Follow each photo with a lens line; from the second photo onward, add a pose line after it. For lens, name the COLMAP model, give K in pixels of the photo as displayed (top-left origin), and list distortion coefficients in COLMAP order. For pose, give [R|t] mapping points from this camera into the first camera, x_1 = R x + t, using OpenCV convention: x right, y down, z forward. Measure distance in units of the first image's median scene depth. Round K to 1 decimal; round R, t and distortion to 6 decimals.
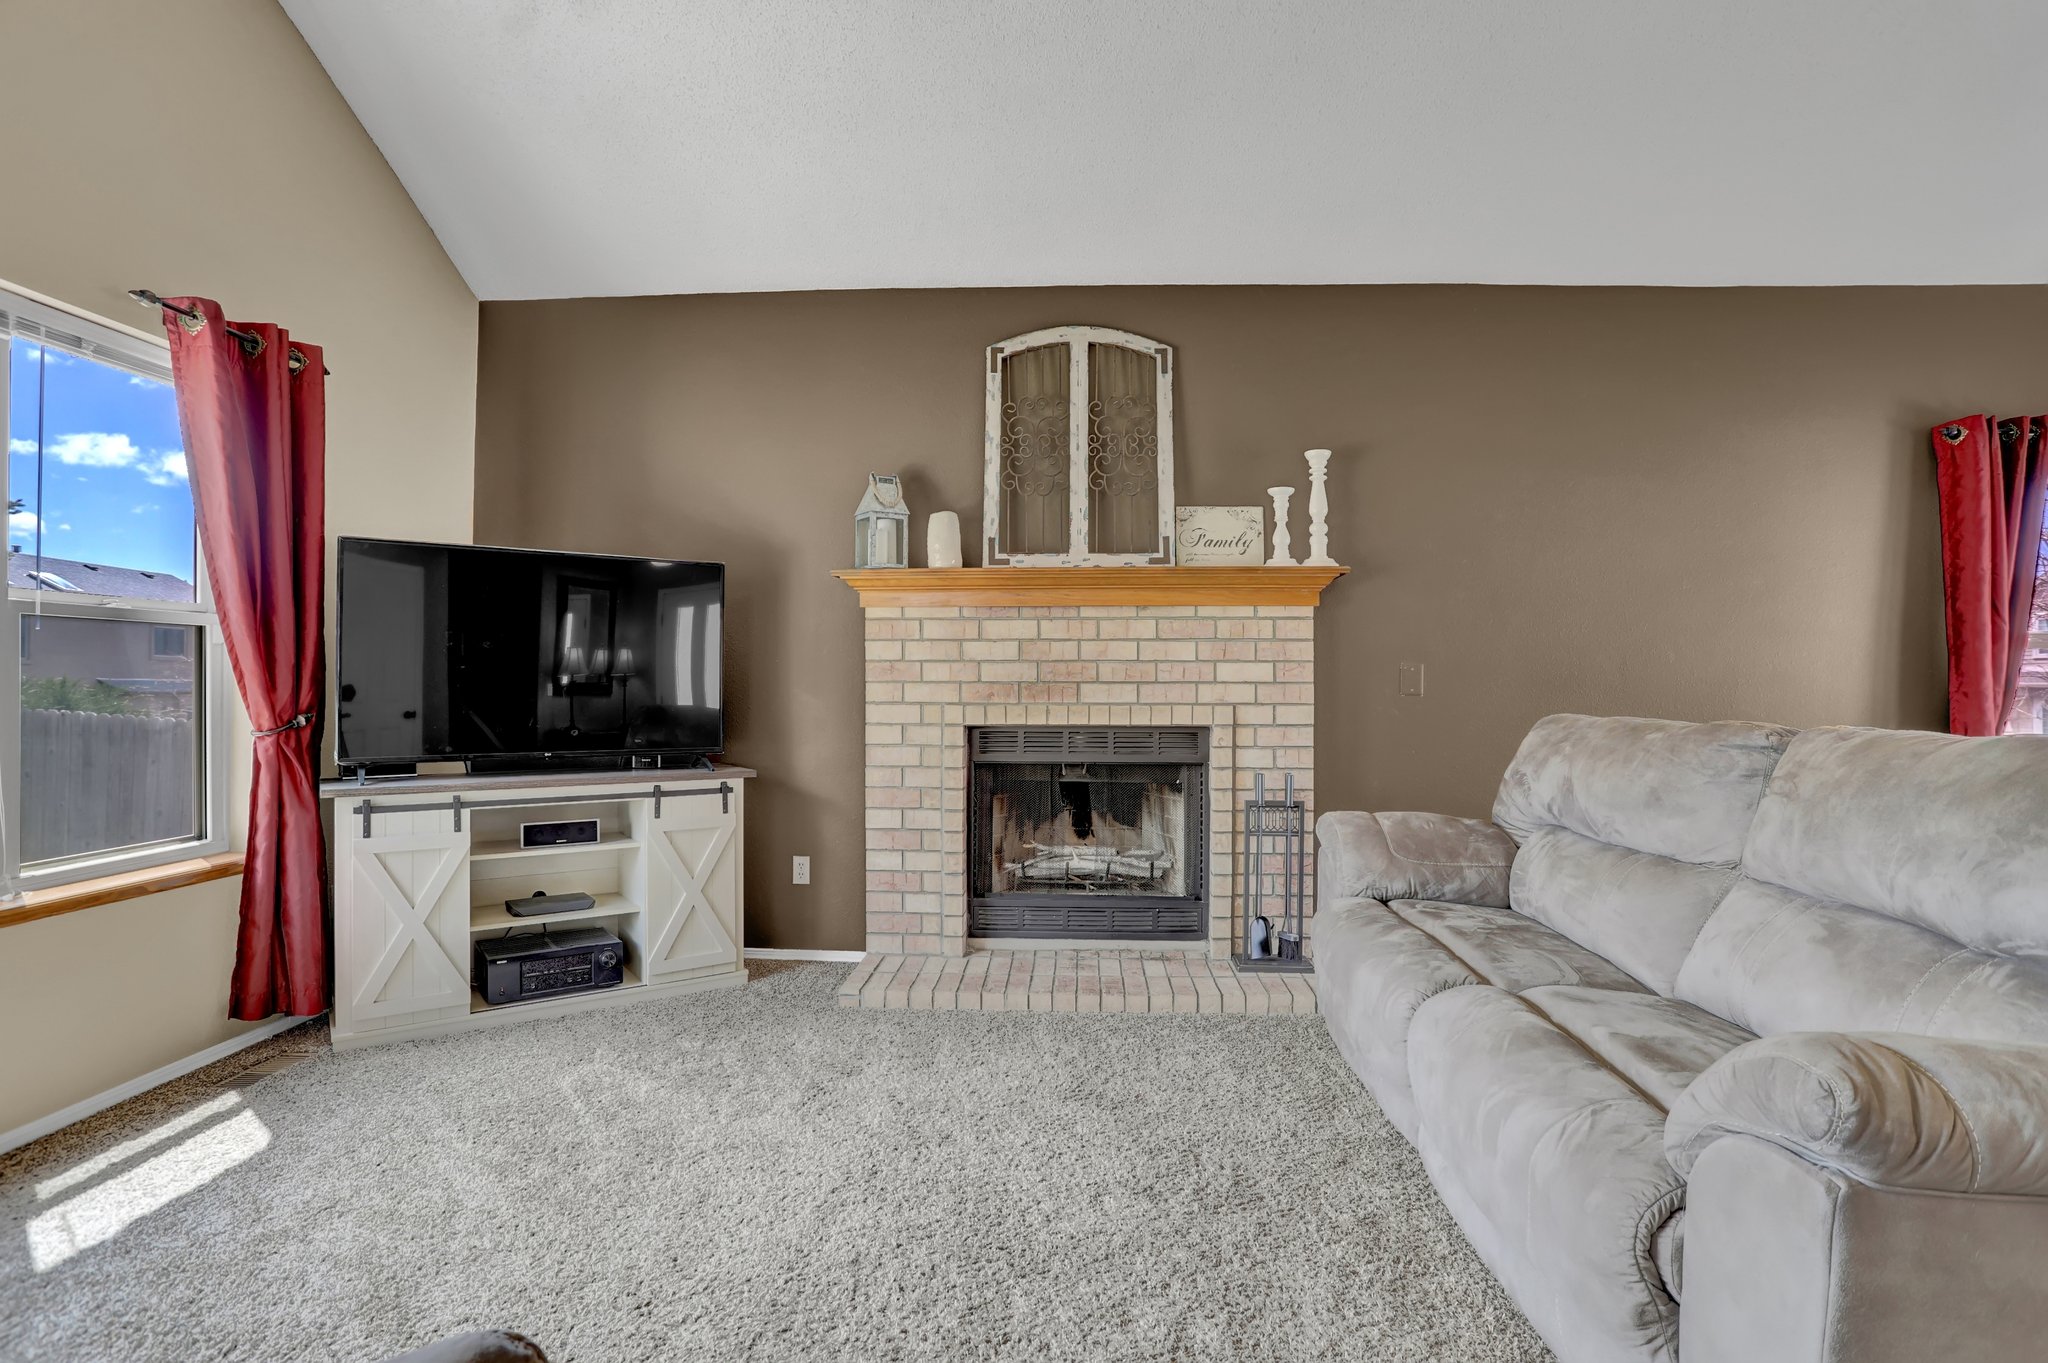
lens RADIAL K [[1000.5, 0, 1026.0], [0, 1000.5, 678.6], [0, 0, 1]] dist [-0.082538, 0.038089]
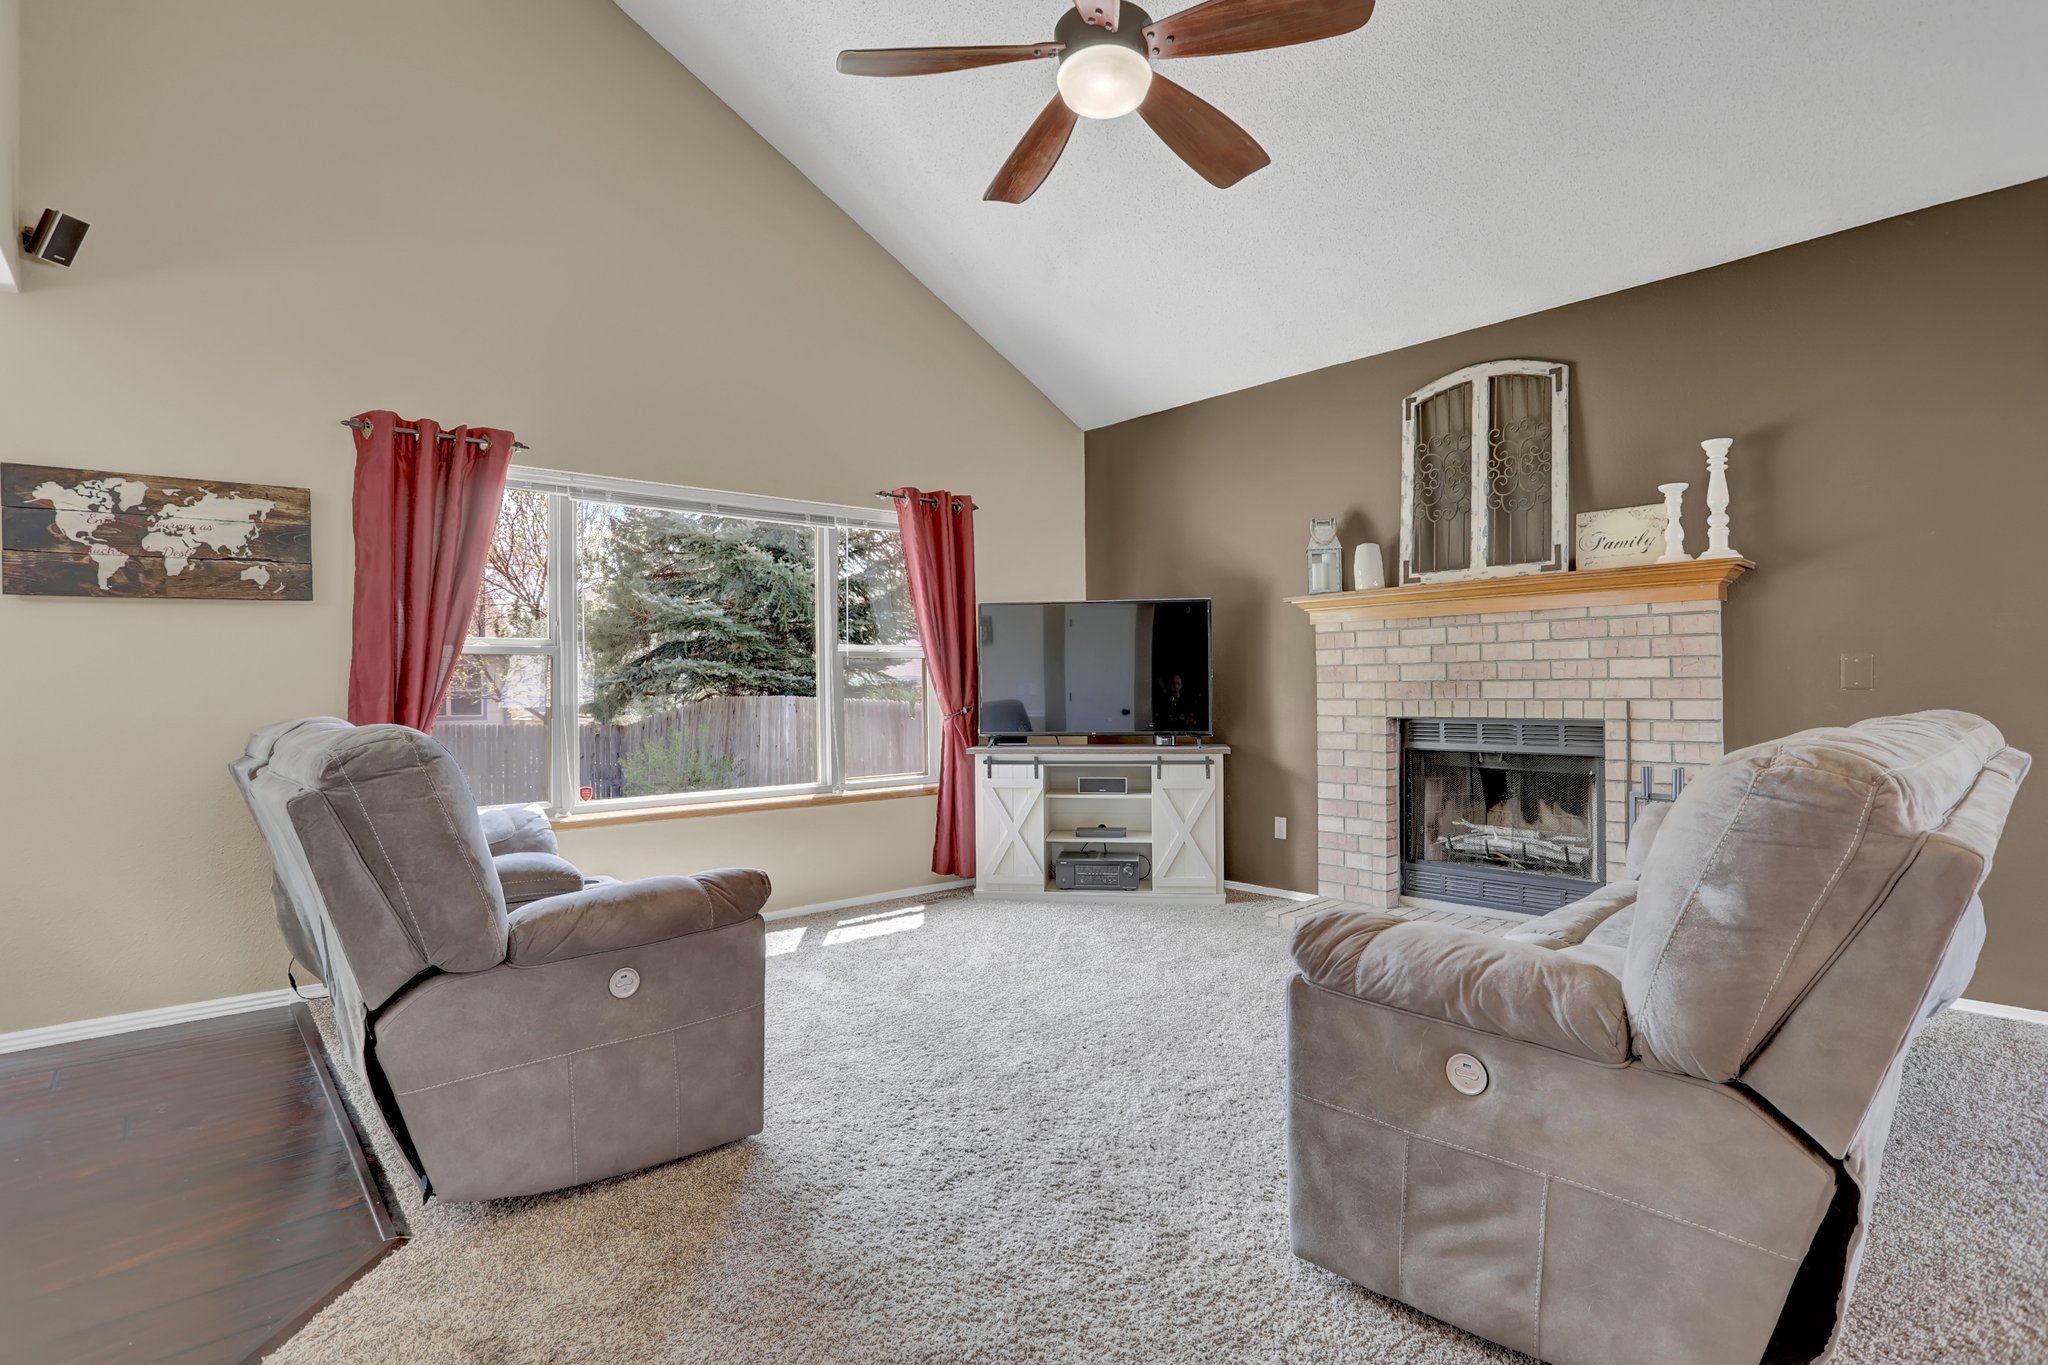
lens RADIAL K [[1009.6, 0, 1031.6], [0, 1009.6, 683.3], [0, 0, 1]] dist [-0.080224, 0.040412]
pose [[0.704706, -0.013496, -0.709371, 0.495328], [0.018064, 0.999836, -0.001077, -0.001167], [0.709270, -0.012055, 0.704834, -0.161232]]
